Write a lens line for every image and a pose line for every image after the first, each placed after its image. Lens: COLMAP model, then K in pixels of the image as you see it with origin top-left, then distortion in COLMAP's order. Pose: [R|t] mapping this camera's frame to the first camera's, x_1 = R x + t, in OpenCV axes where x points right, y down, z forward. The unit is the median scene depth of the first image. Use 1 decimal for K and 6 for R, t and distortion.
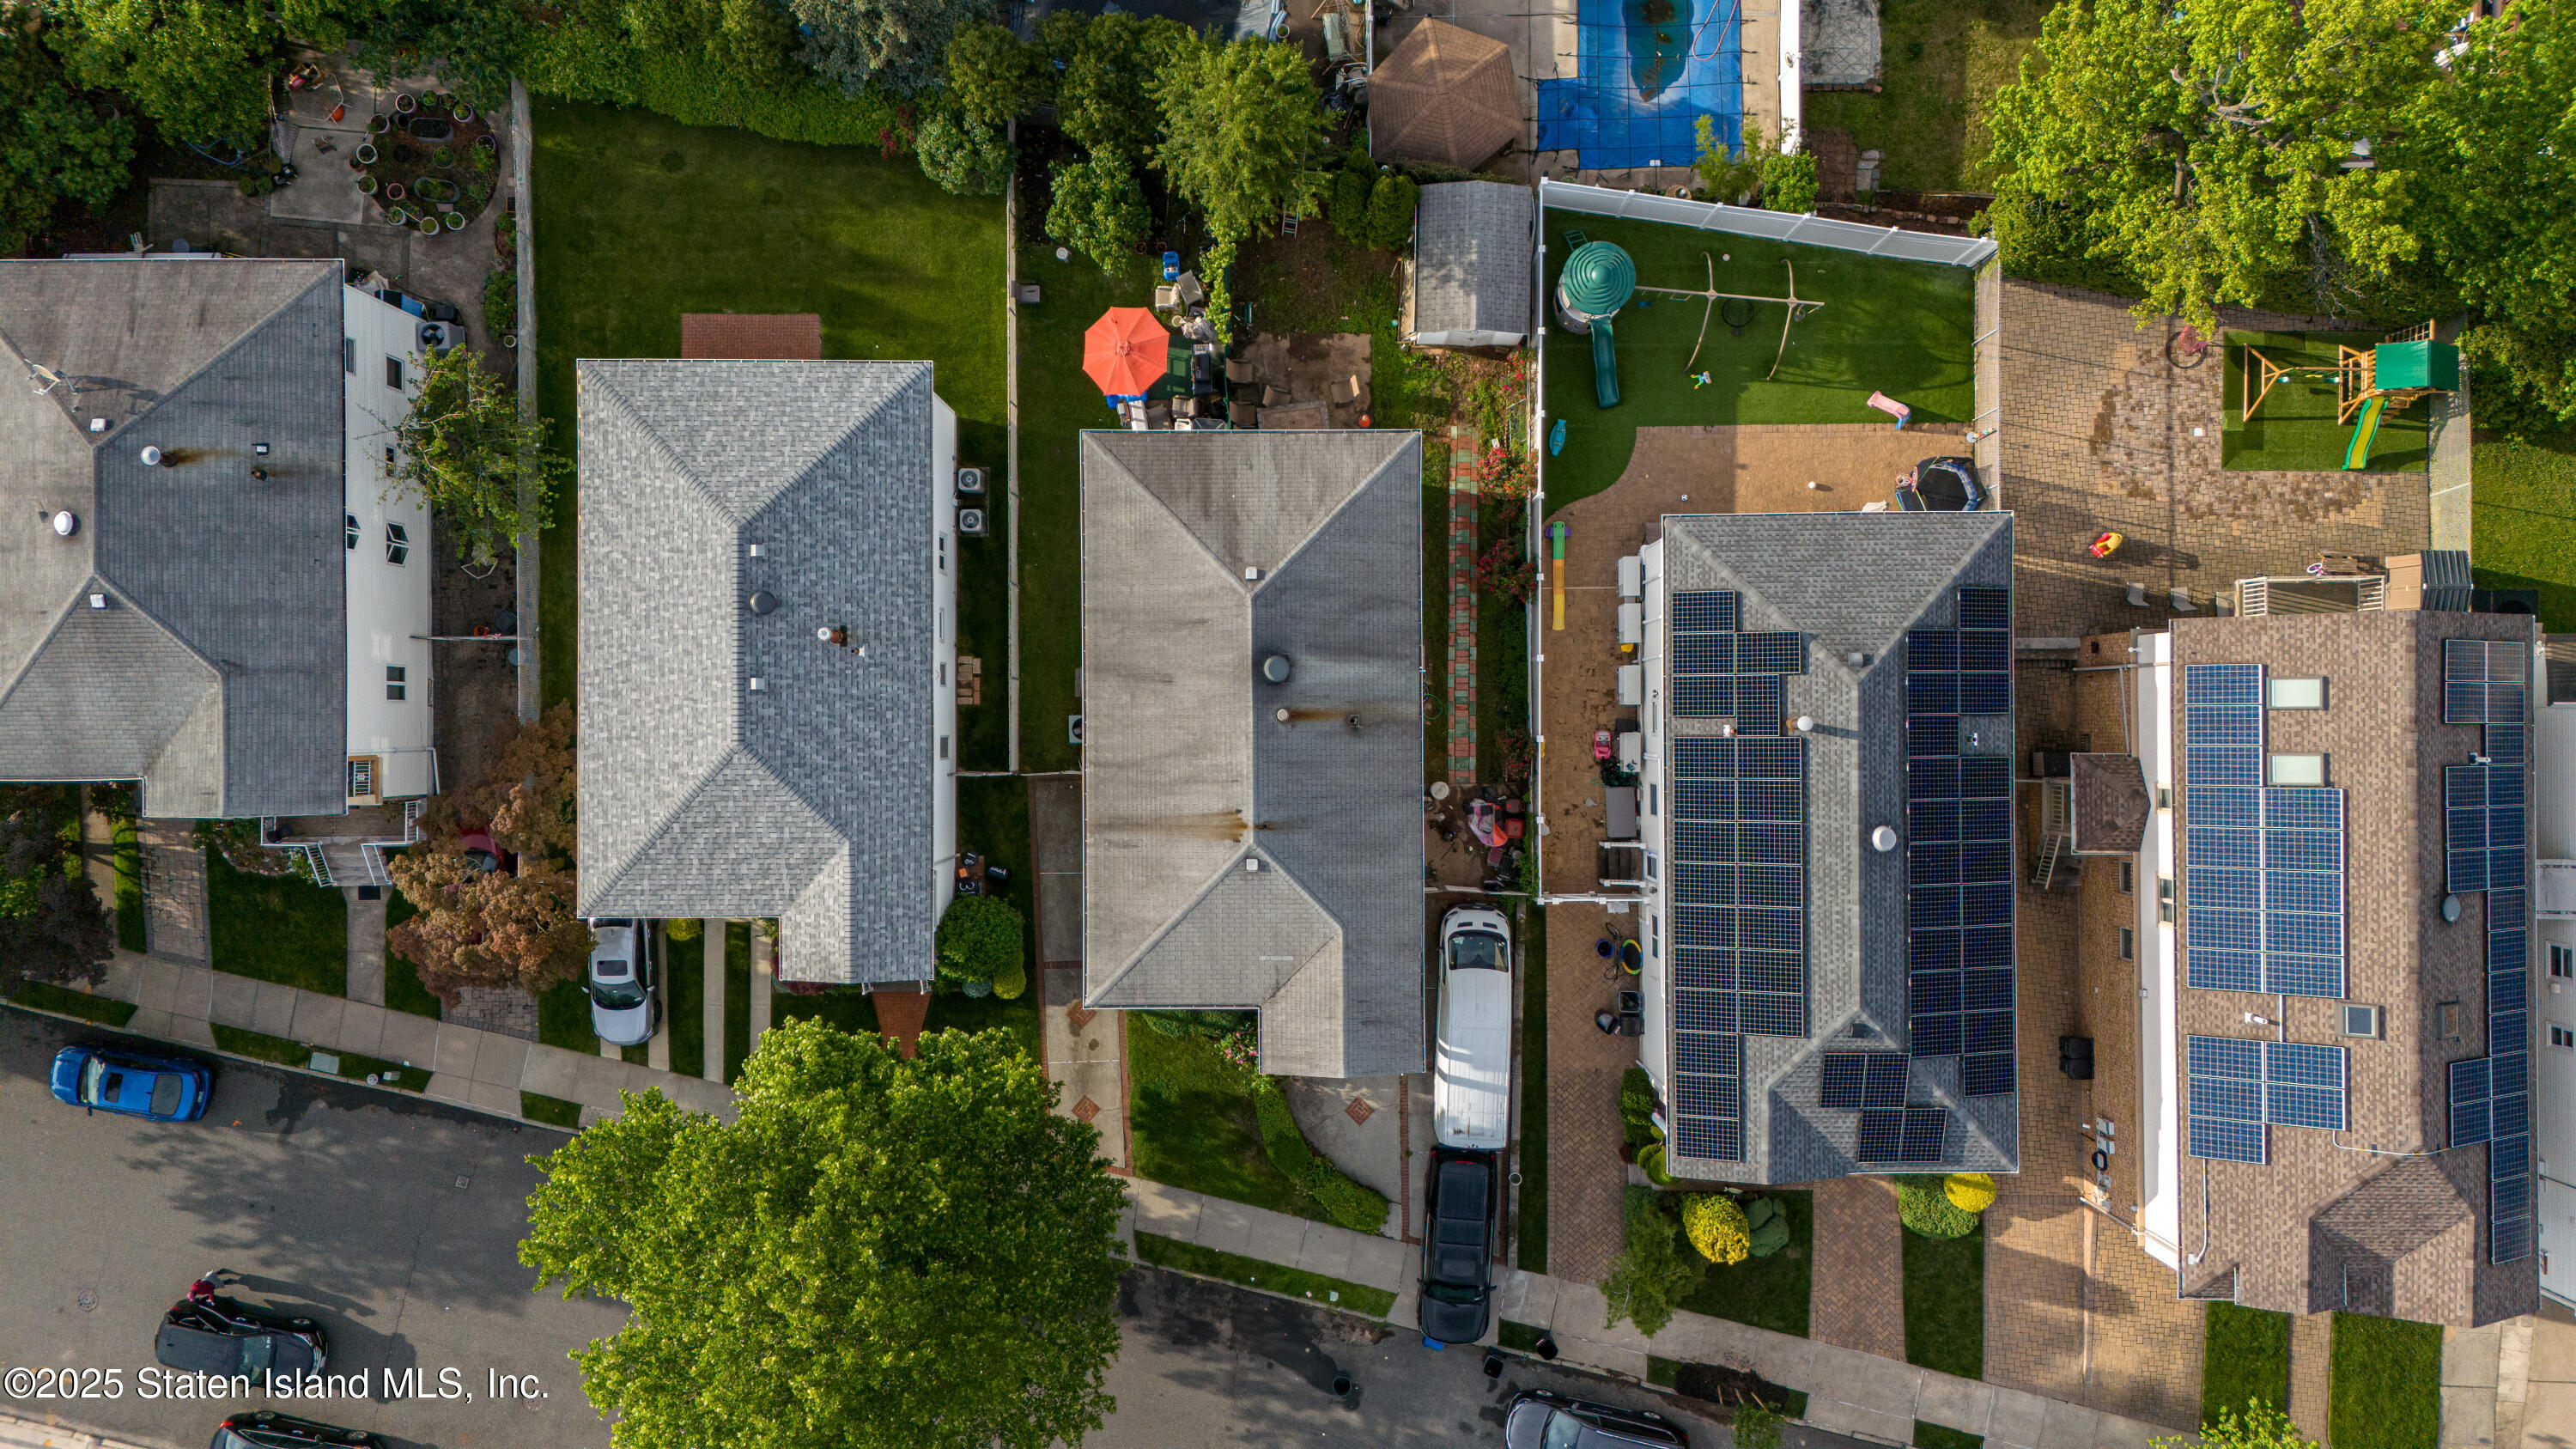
lens RADIAL K [[1950.3, 0, 1288.0], [0, 1950.3, 724.5], [0, 0, 1]] dist [0.094756, -0.000535]
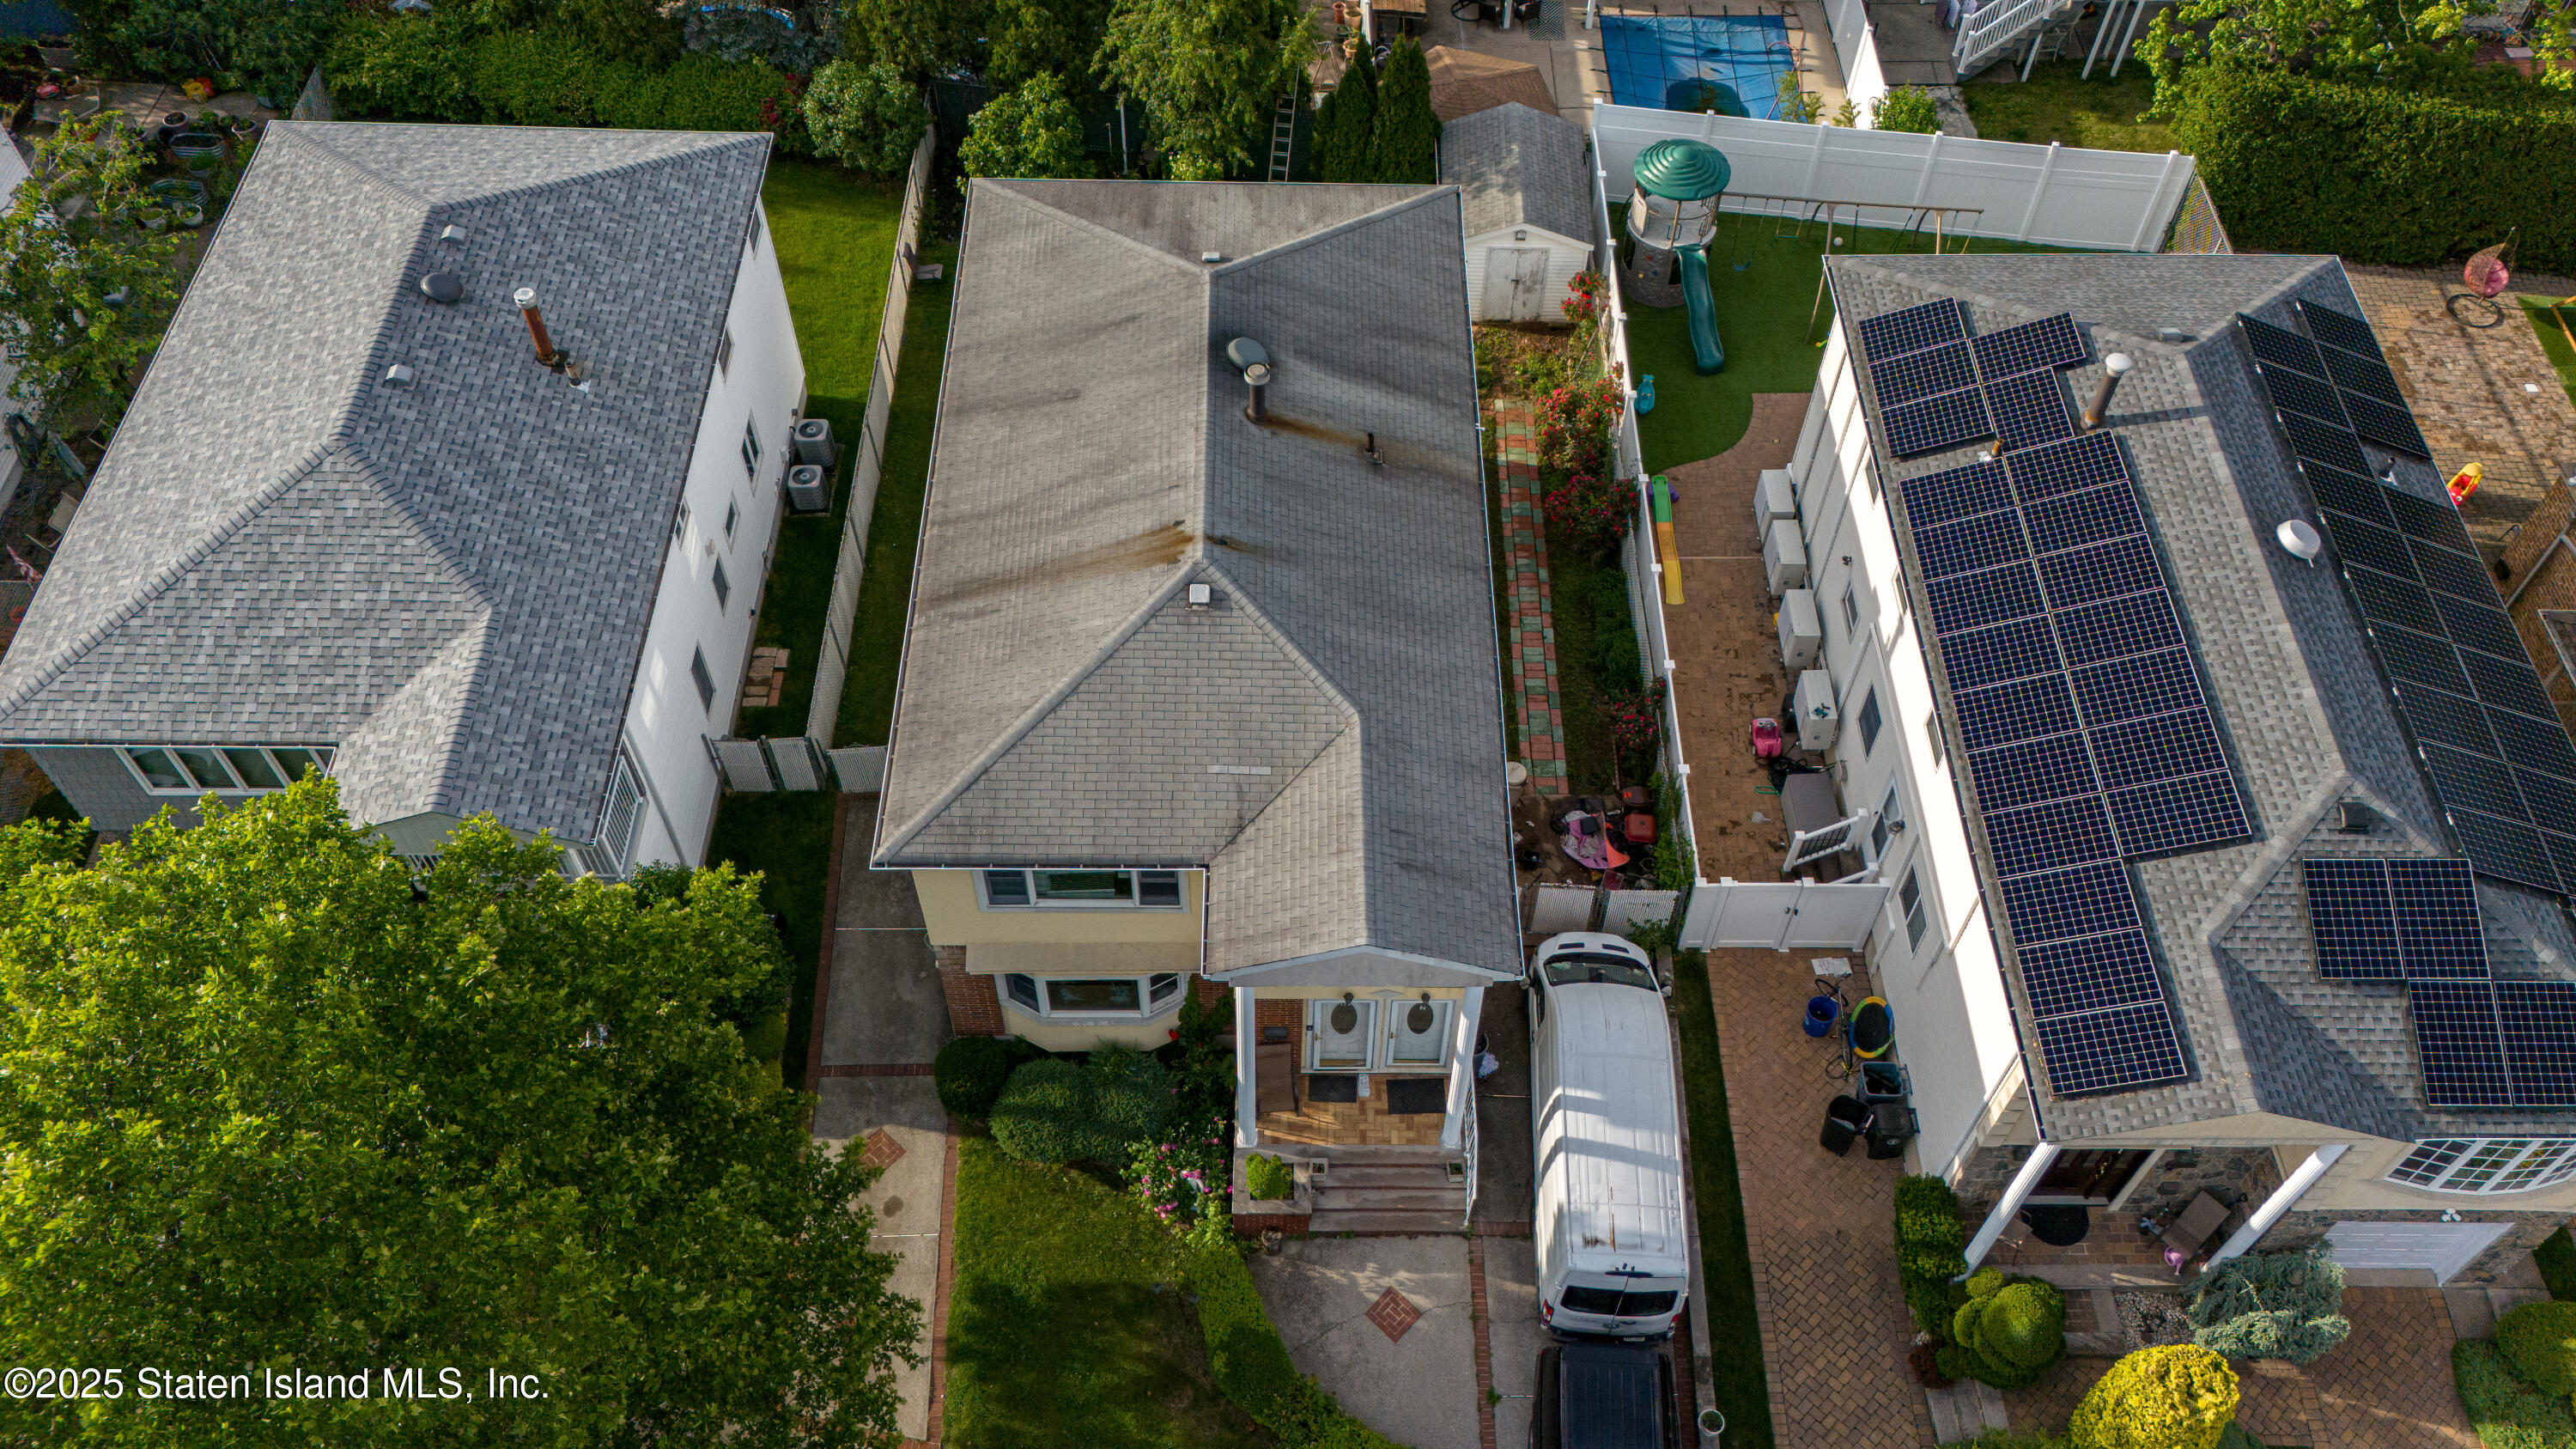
lens RADIAL K [[2021.3, 0, 1313.3], [0, 2021.3, 728.9], [0, 0, 1]] dist [0.043620, -0.000022]
pose [[0.999739, 0.010763, 0.020130, 0.003273], [0.003307, 0.804268, -0.594258, 0.441354], [-0.022586, 0.594169, 0.804023, 0.540146]]
